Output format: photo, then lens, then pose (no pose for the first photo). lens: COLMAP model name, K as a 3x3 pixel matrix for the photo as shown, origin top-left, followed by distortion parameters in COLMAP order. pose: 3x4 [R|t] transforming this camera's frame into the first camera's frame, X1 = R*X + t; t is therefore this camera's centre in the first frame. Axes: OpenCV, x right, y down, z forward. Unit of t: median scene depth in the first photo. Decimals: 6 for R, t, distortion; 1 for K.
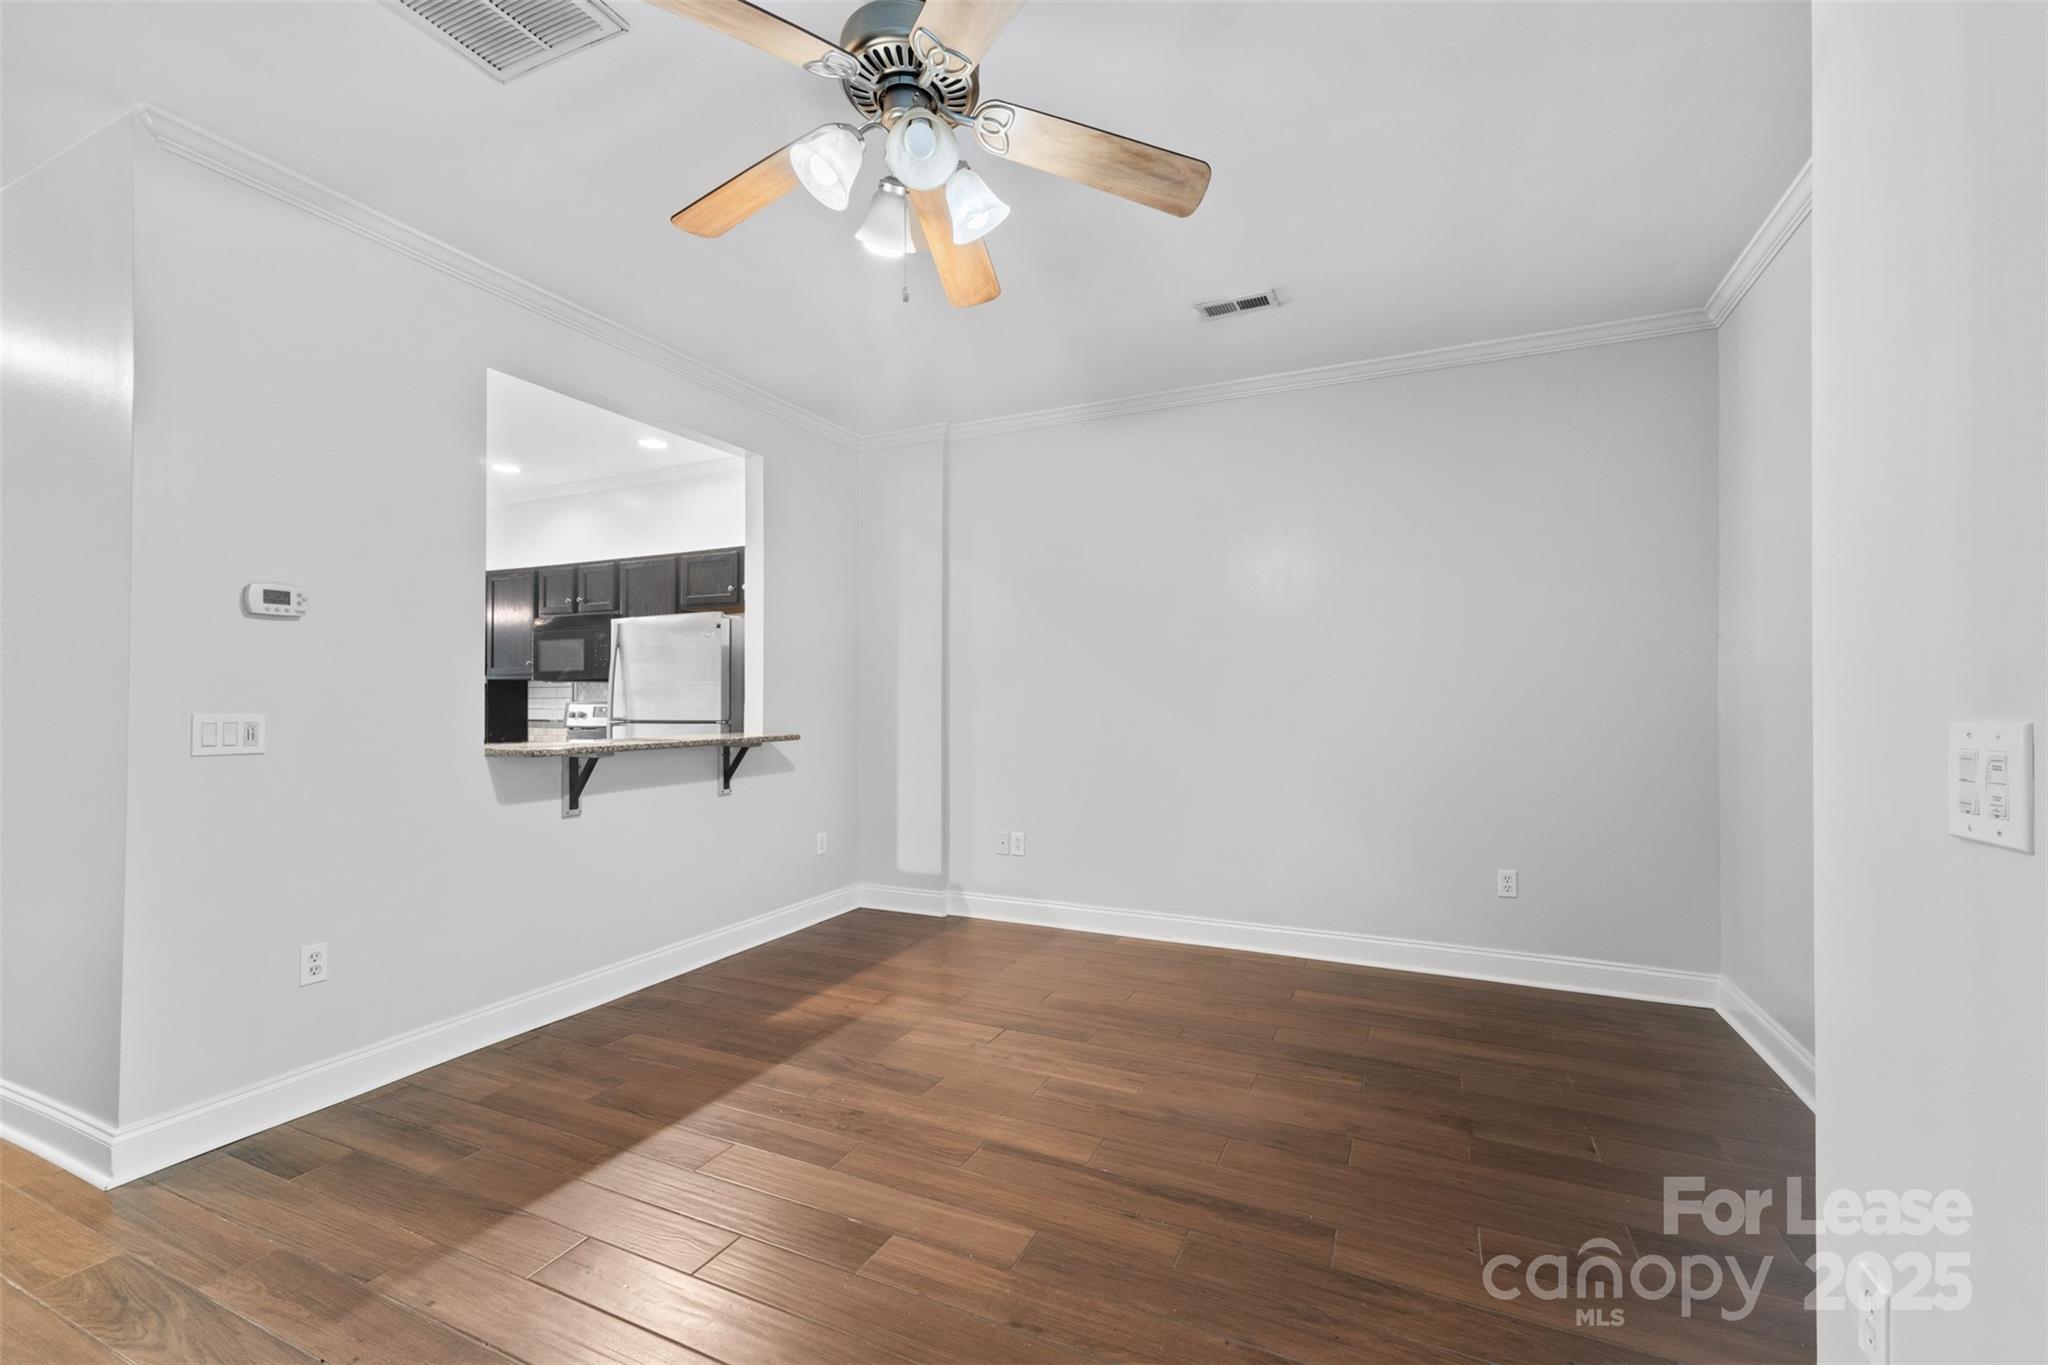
lens RADIAL K [[861.8, 0, 1030.1], [0, 861.8, 690.5], [0, 0, 1]] dist [0.002091, -0.000440]
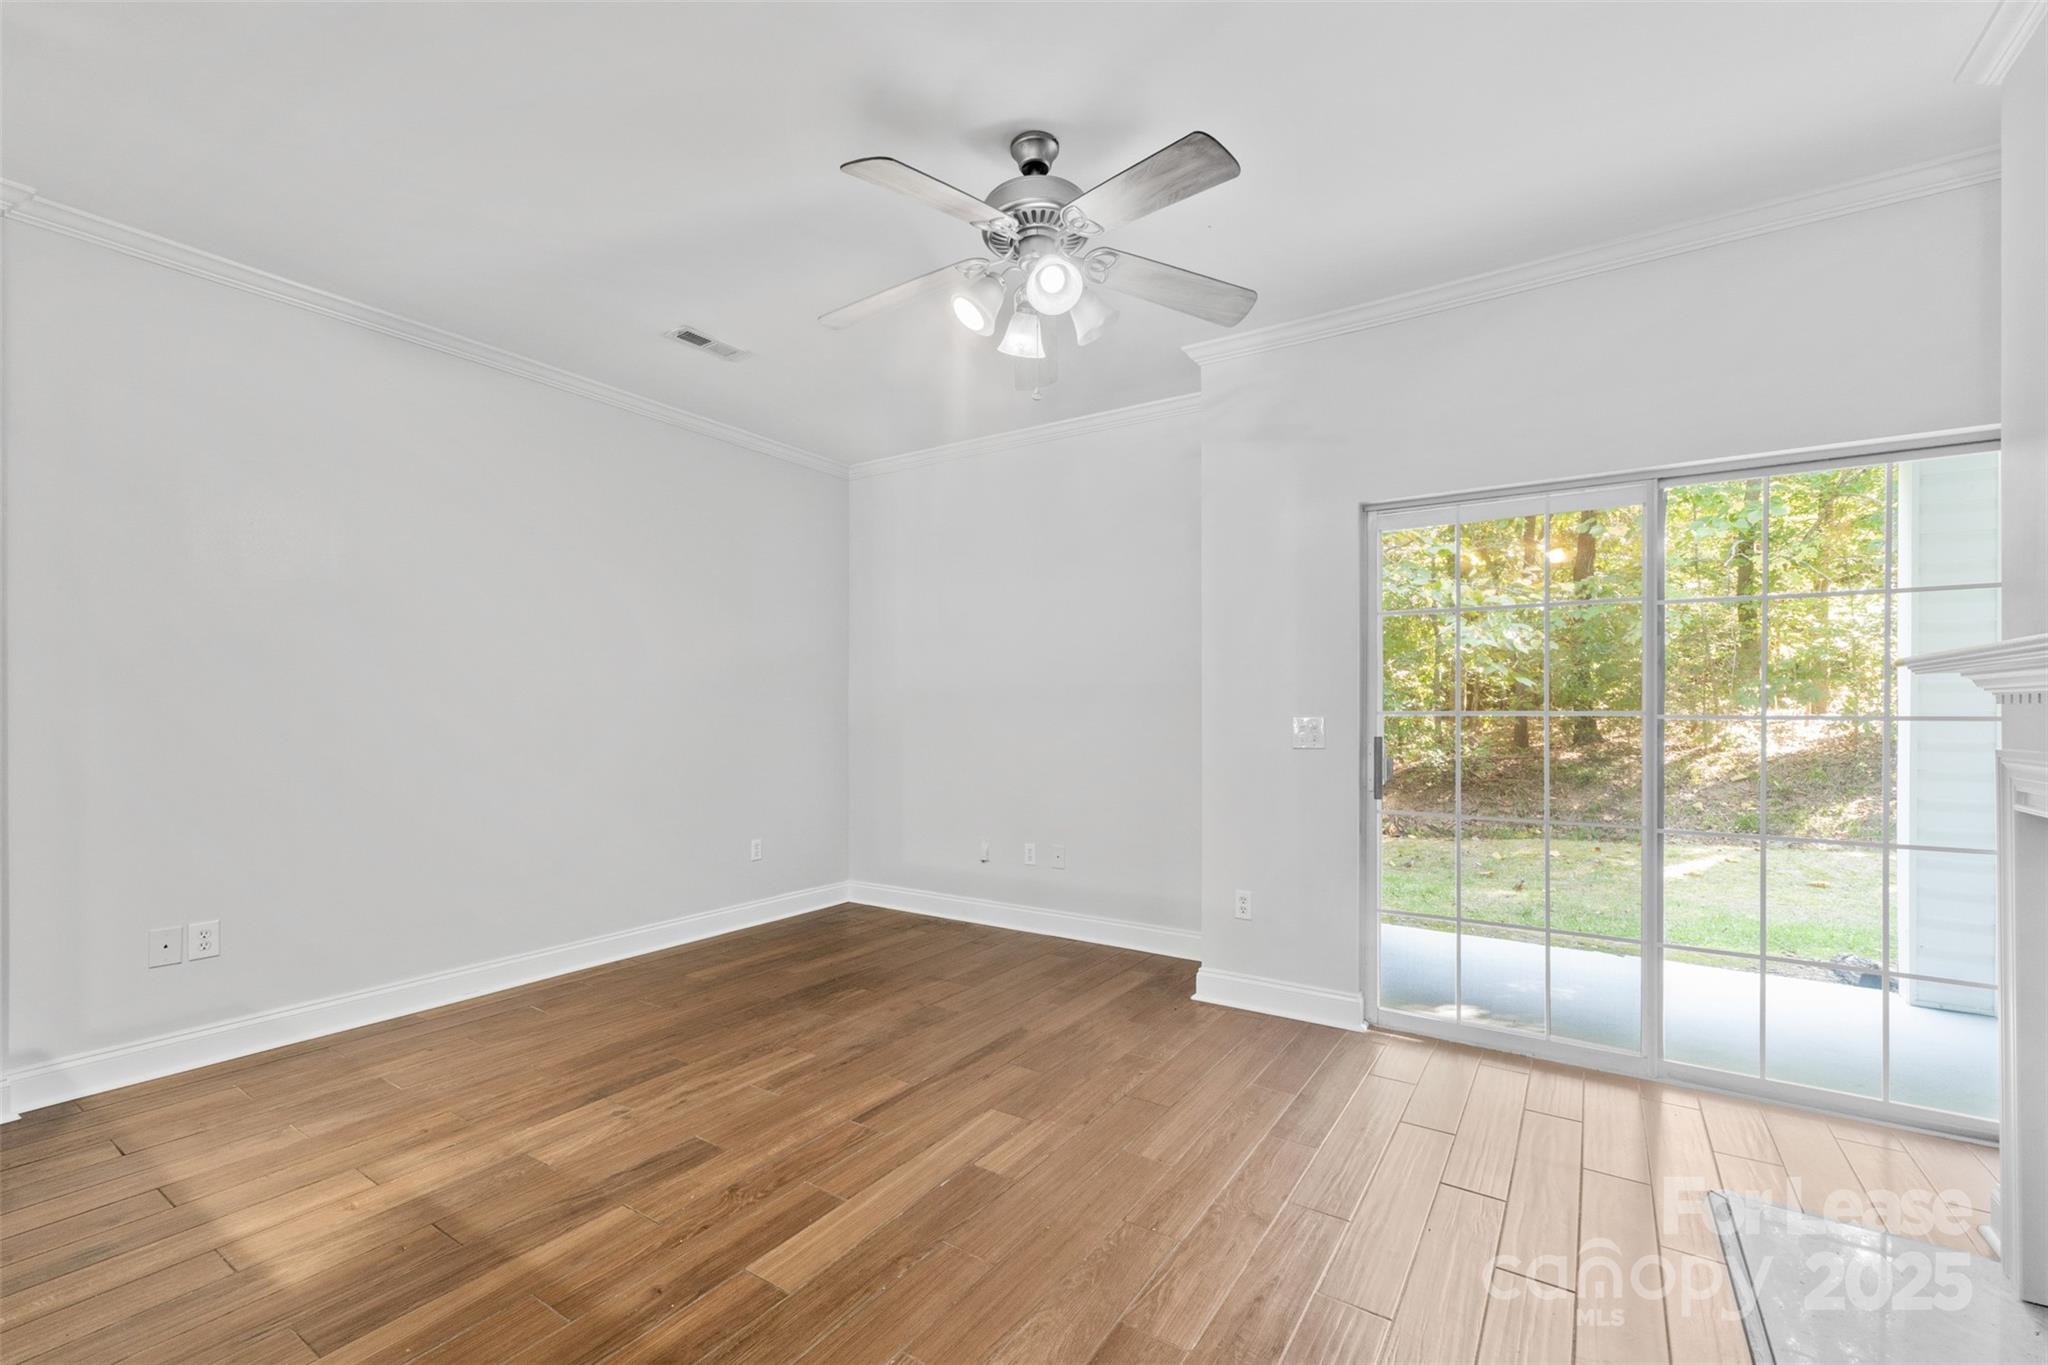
lens RADIAL K [[861.8, 0, 1029.8], [0, 861.8, 689.9], [0, 0, 1]] dist [0.002091, -0.000440]
pose [[0.148932, 0.022666, 0.988588, -0.823021], [-0.010981, 0.999714, -0.021267, 0.004038], [-0.988787, -0.007689, 0.149138, 0.466444]]
